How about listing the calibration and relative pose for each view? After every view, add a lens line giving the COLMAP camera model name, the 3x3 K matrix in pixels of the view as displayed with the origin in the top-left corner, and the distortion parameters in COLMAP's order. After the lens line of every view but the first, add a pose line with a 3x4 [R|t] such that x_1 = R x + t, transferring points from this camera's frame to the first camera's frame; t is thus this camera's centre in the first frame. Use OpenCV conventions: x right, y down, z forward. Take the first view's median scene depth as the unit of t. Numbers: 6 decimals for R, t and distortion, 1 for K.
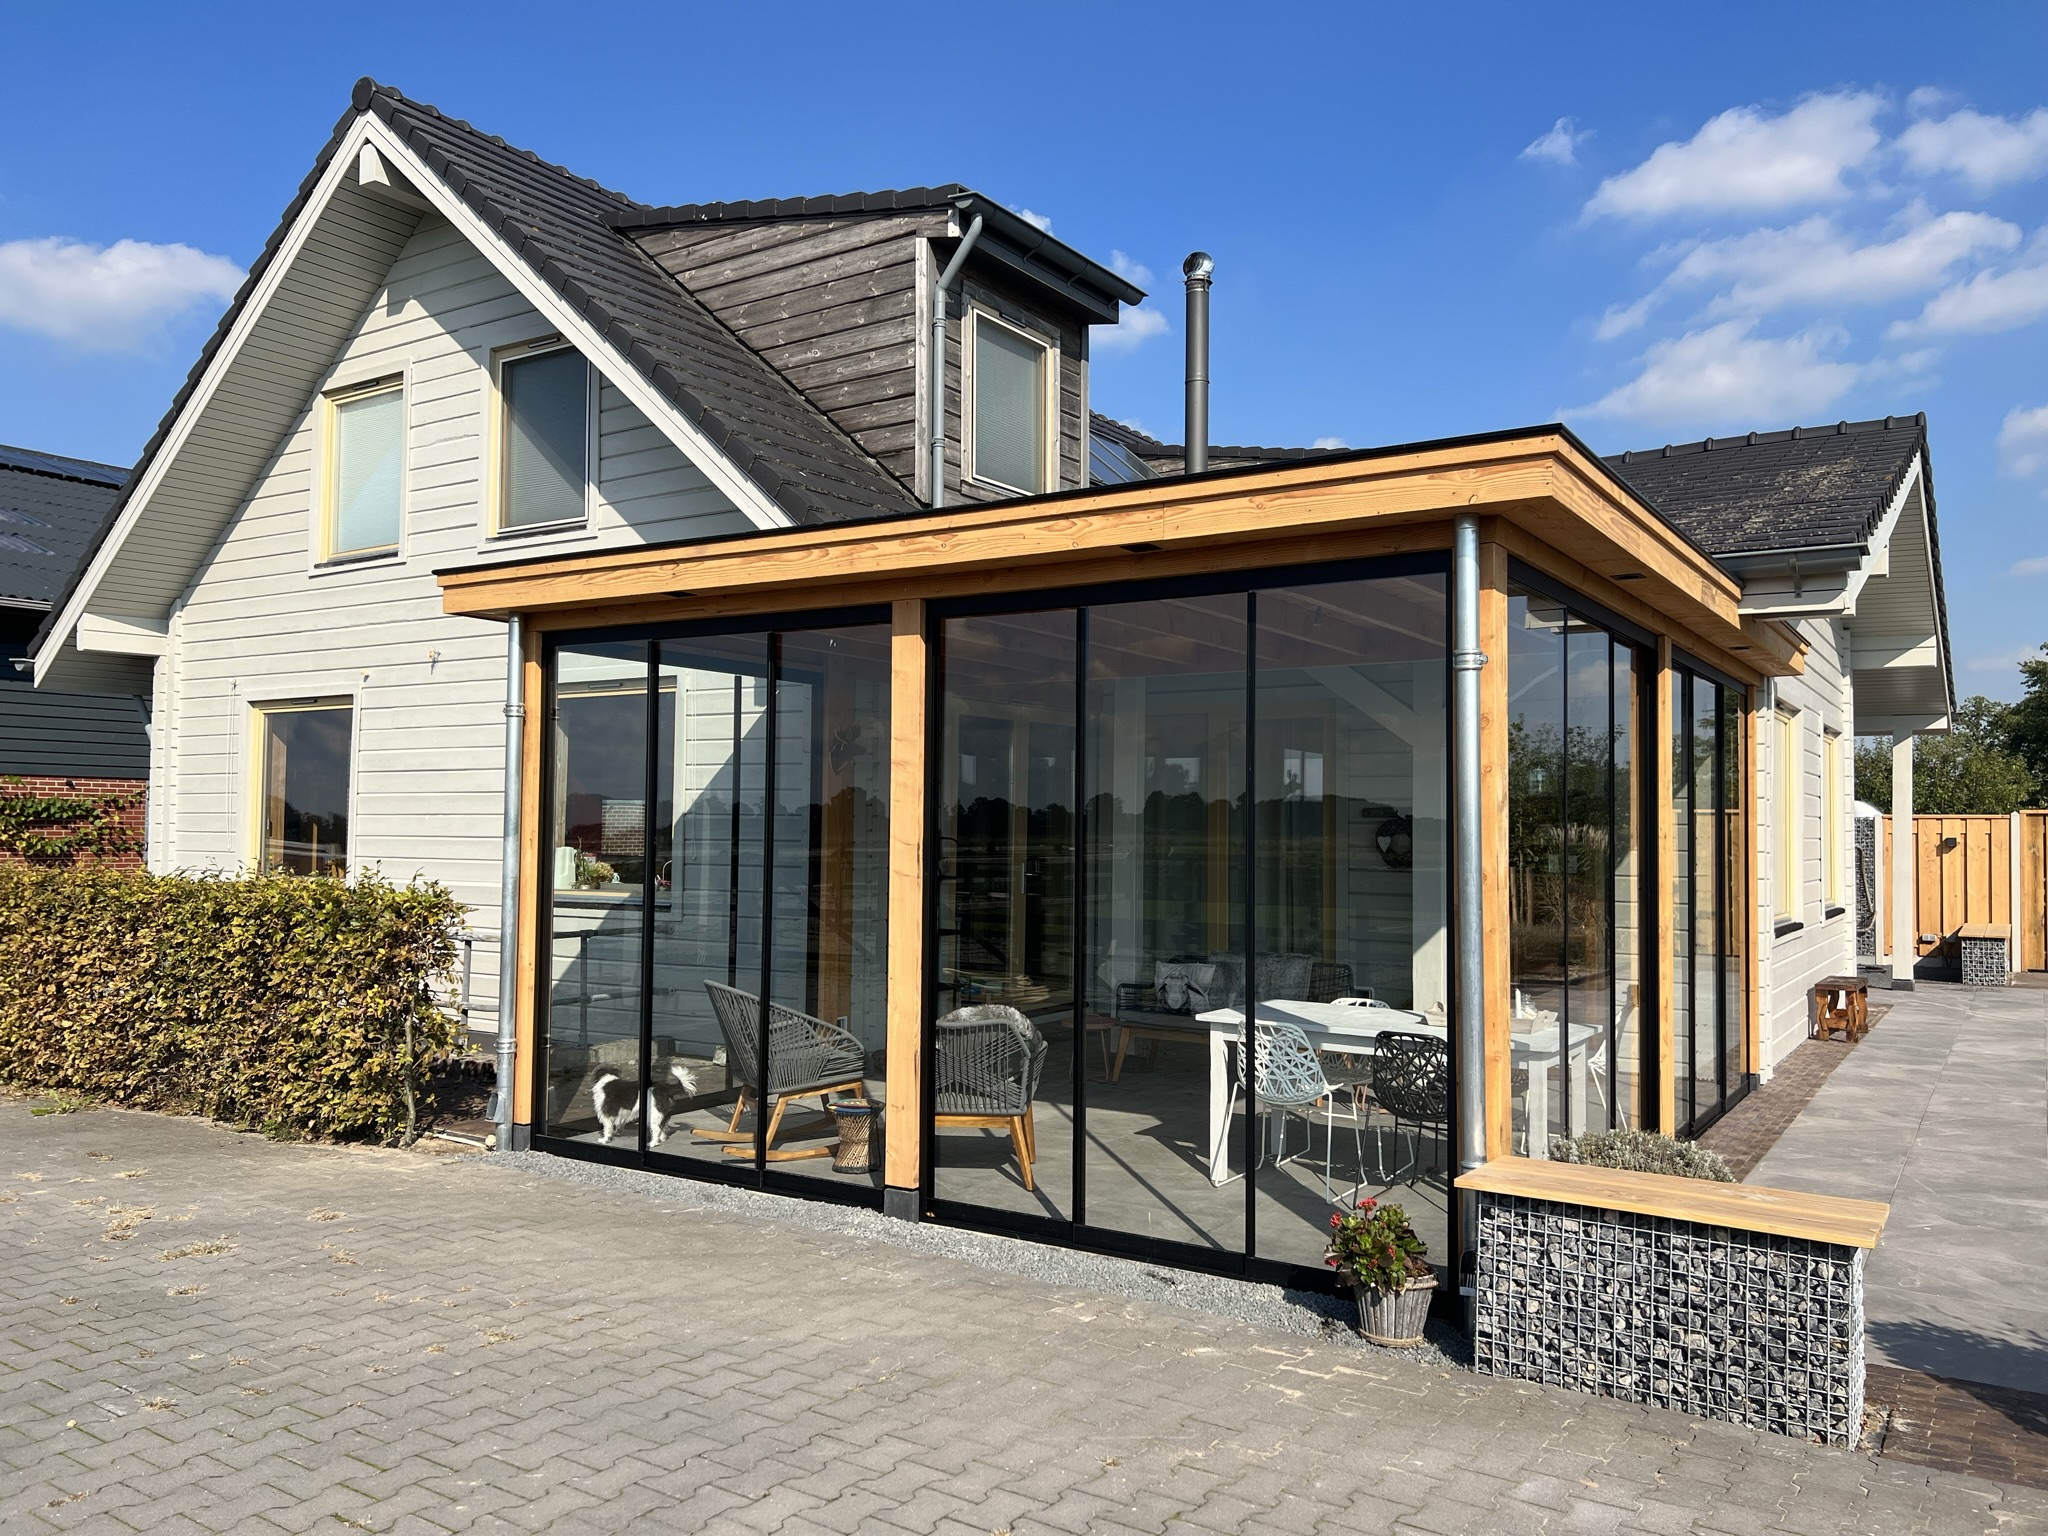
lens RADIAL K [[1530.8, 0, 1029.1], [0, 1530.8, 776.9], [0, 0, 1]] dist [0.049598, -0.047308]
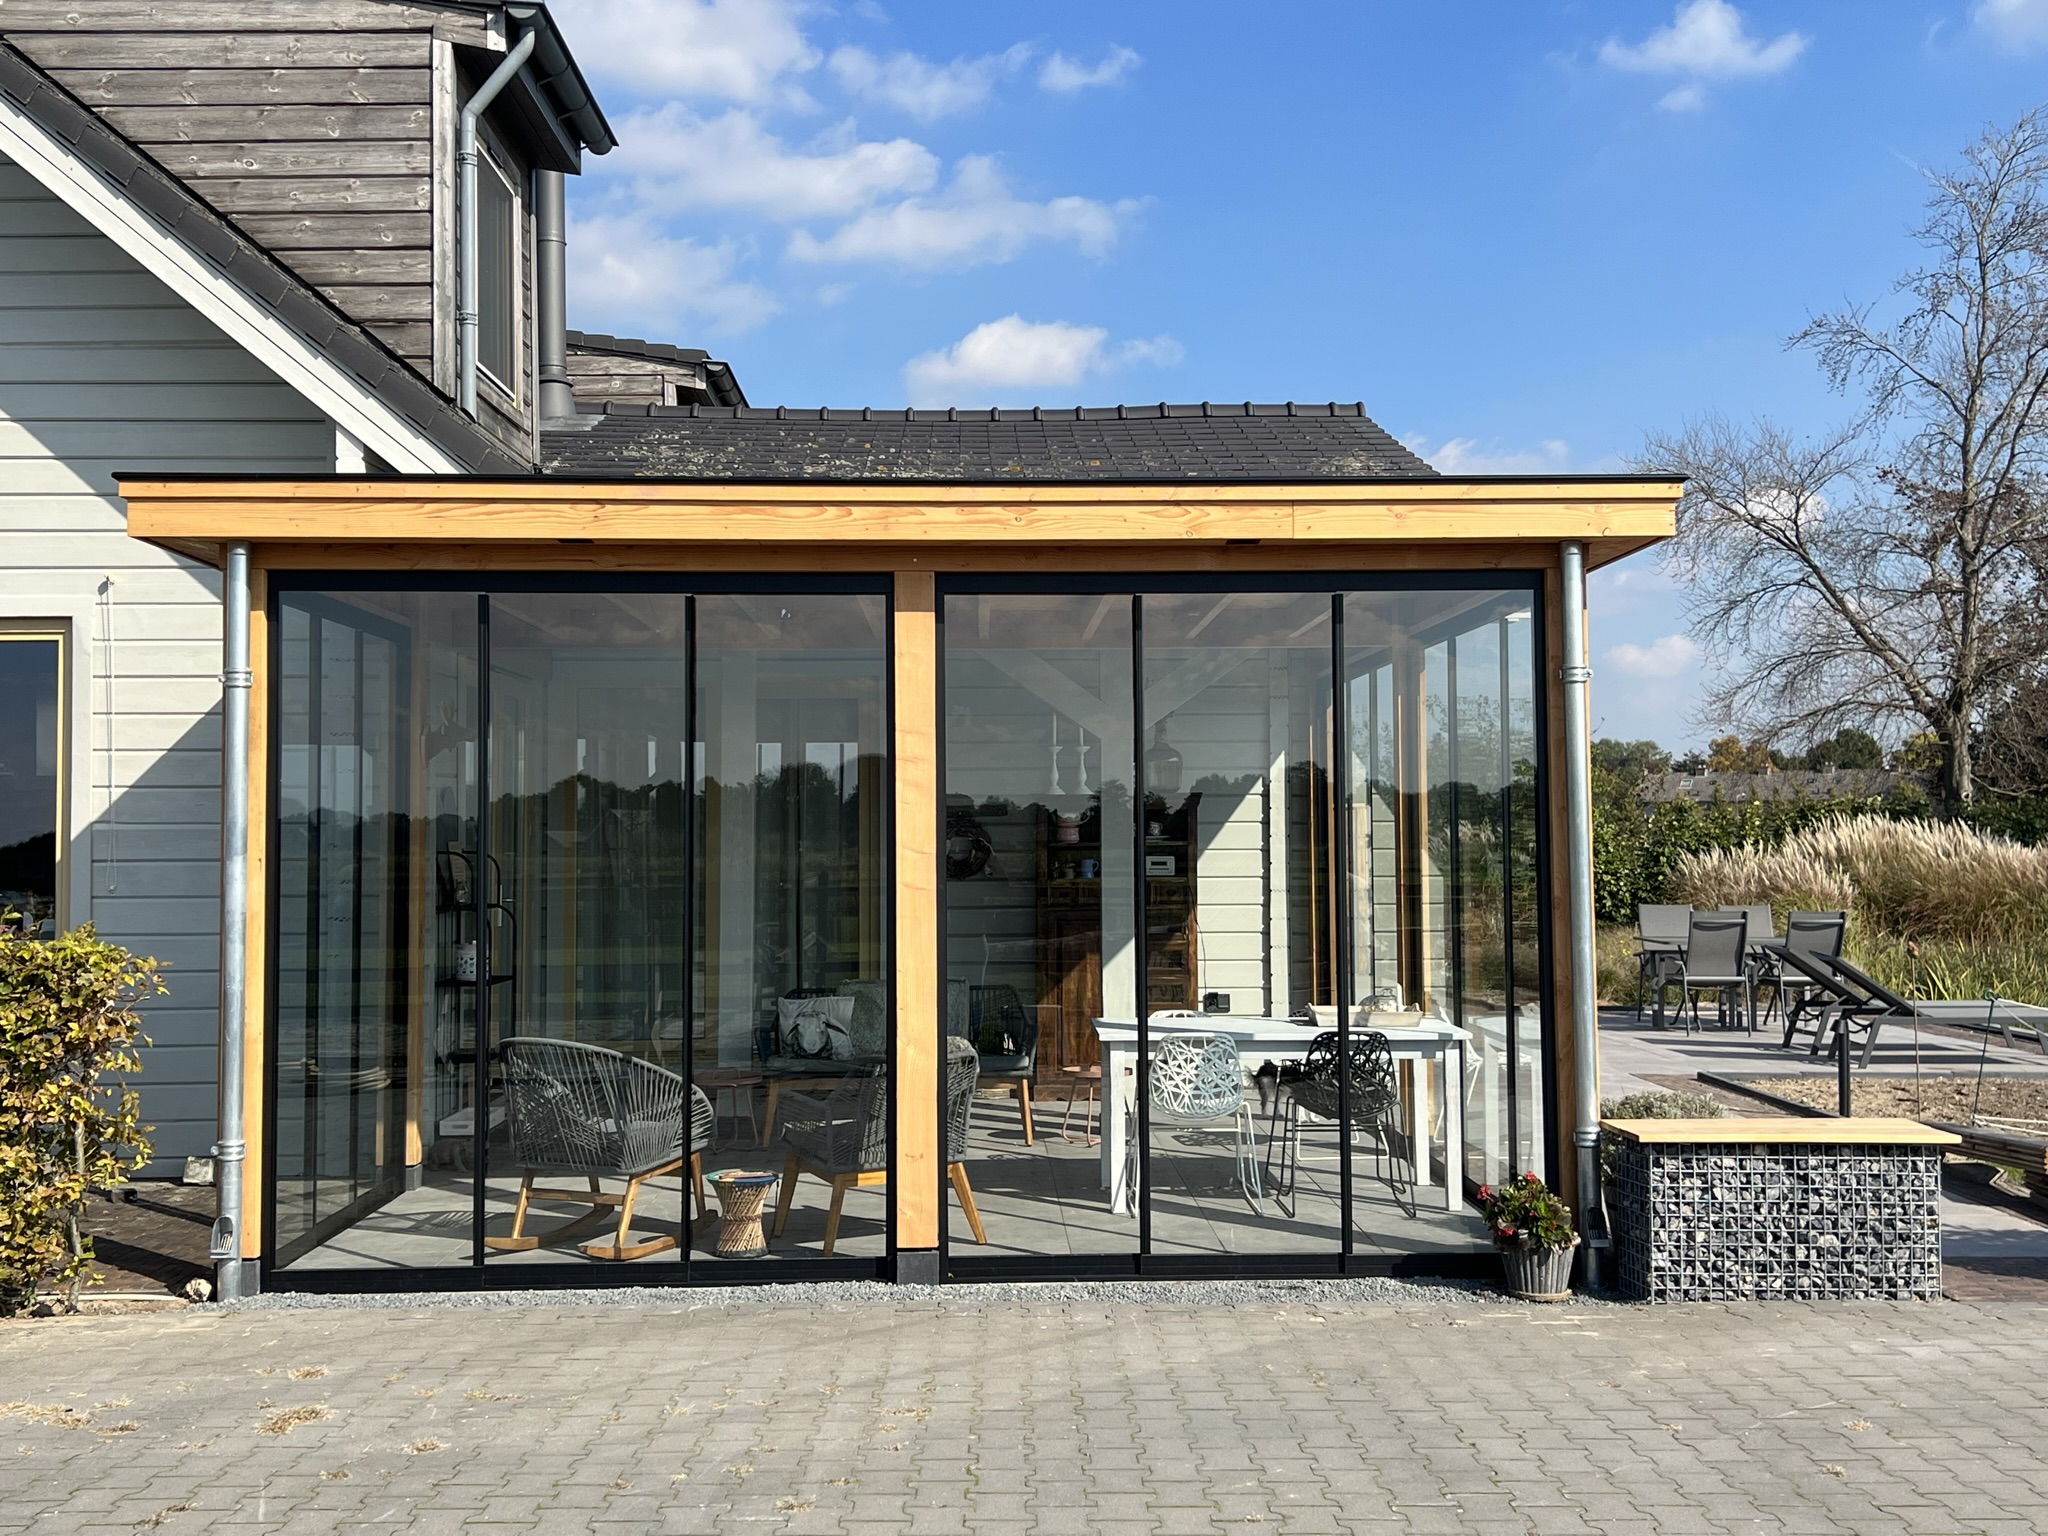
lens RADIAL K [[2193.9, 0, 1033.7], [0, 2193.9, 735.2], [0, 0, 1]] dist [0.116614, -0.275352]
pose [[0.821517, 0.012362, 0.570049, -0.469562], [-0.006152, 0.999899, -0.012817, -0.004430], [-0.570150, 0.007023, 0.821510, -0.039344]]
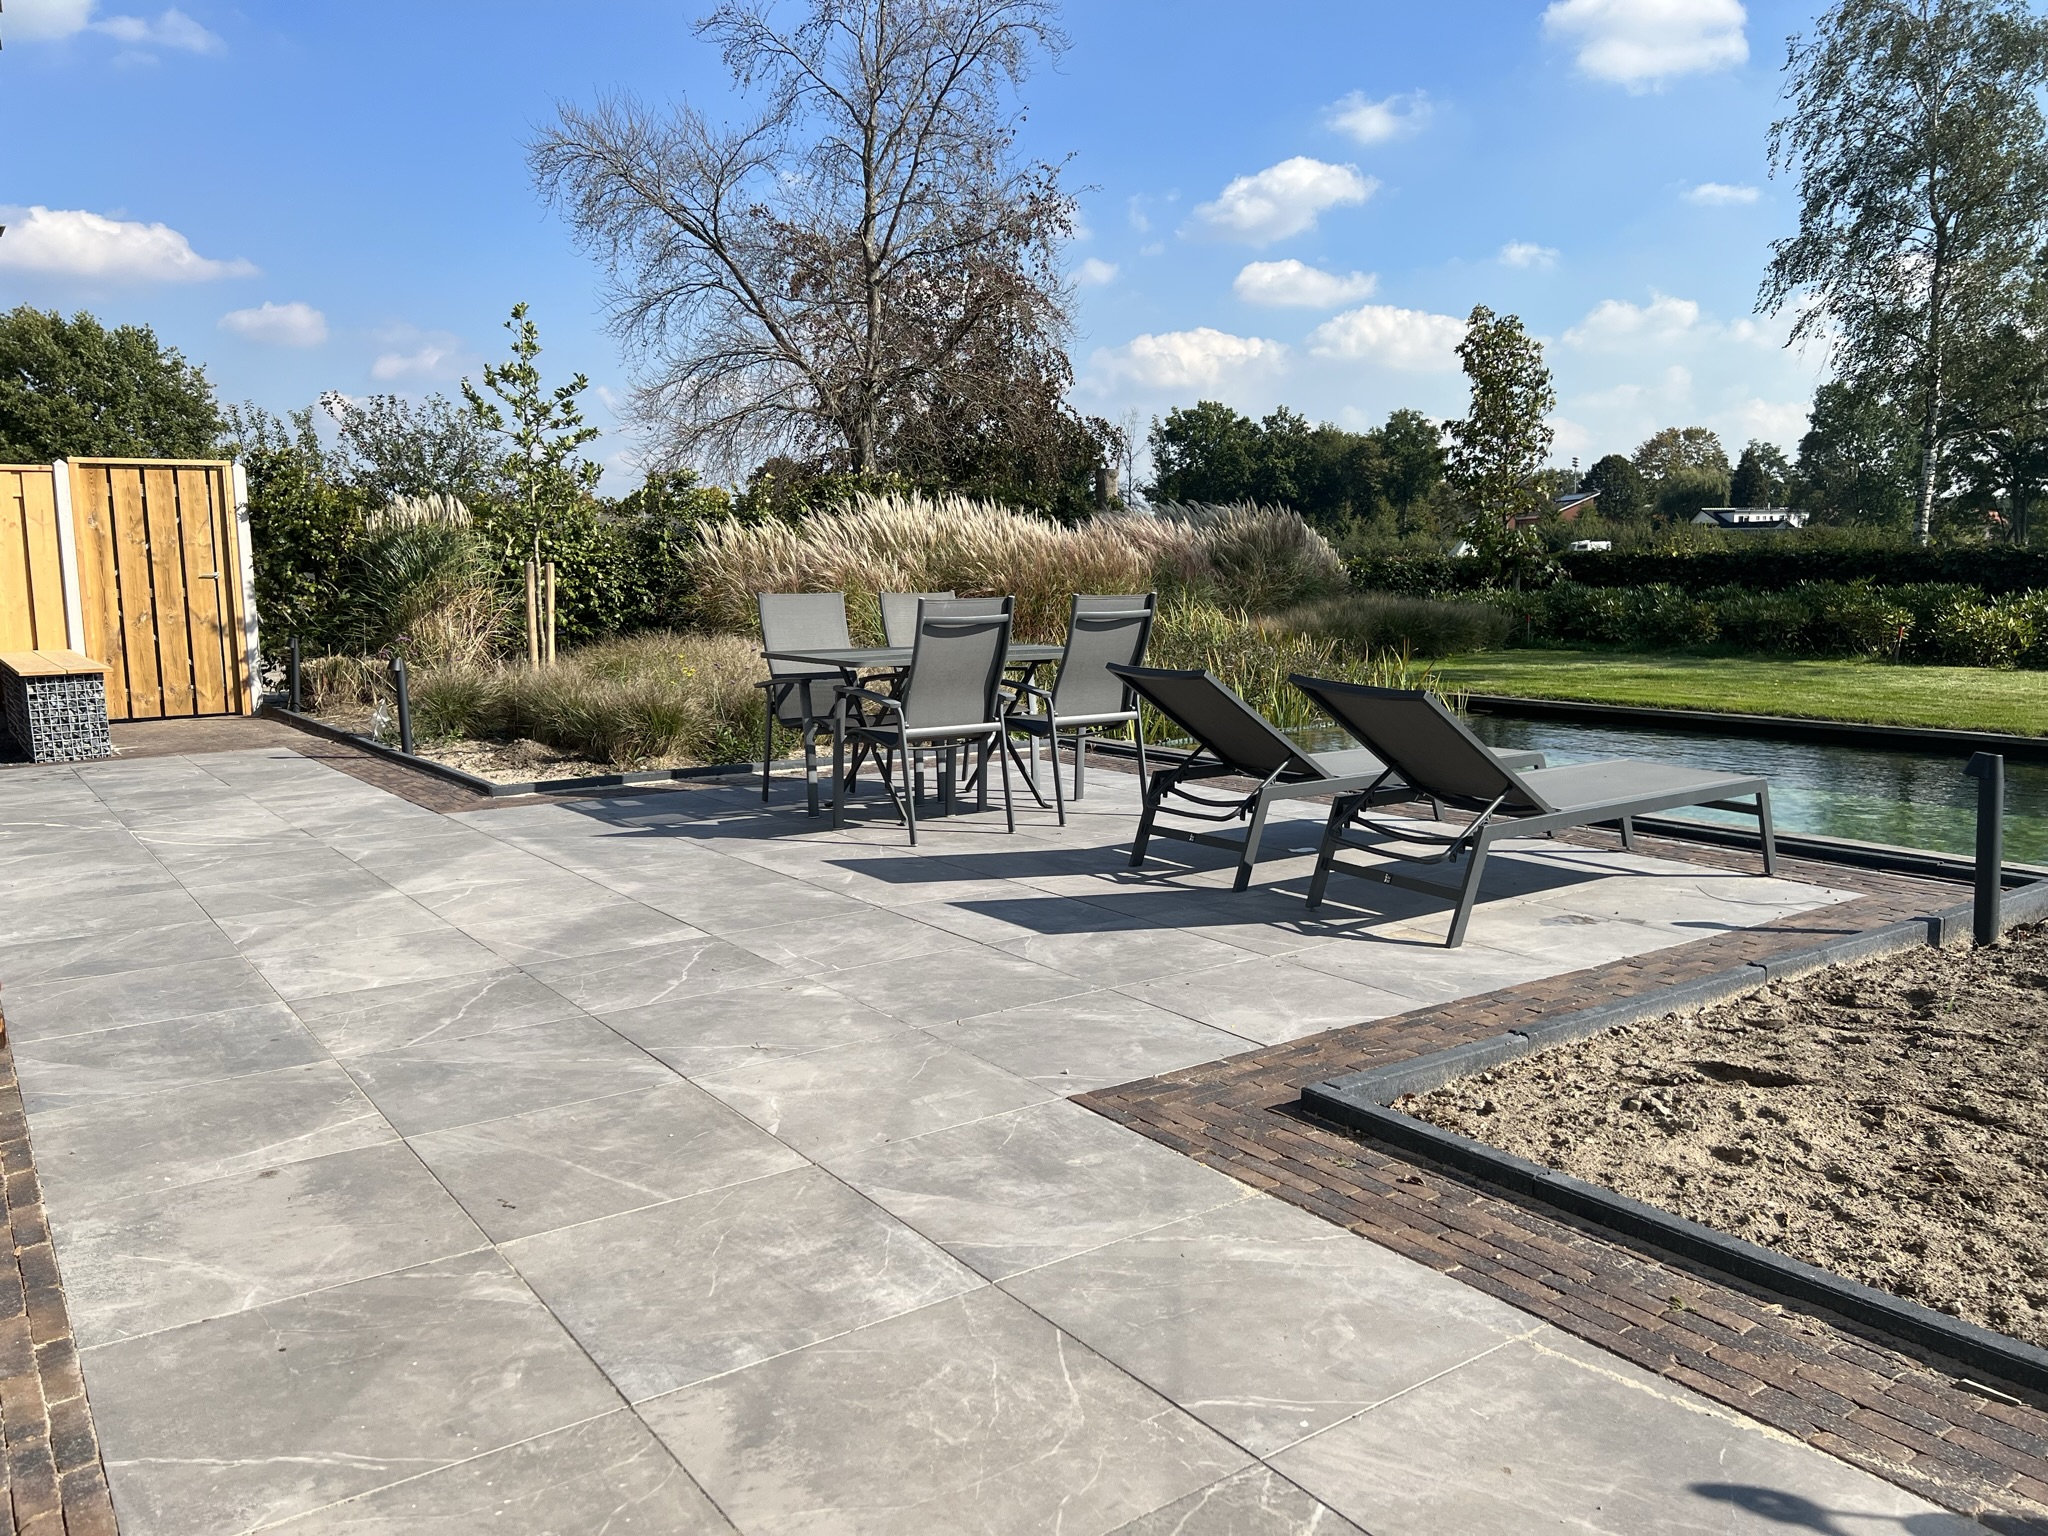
lens RADIAL K [[1560.3, 0, 1024.0], [0, 1560.3, 768.0], [0, 0, 1]] dist [0.054796, -0.063589]
pose [[0.365270, -0.139707, 0.920358, 0.382040], [-0.013772, 0.987755, 0.155404, 0.077314], [-0.930800, -0.069439, 0.358874, 0.830370]]
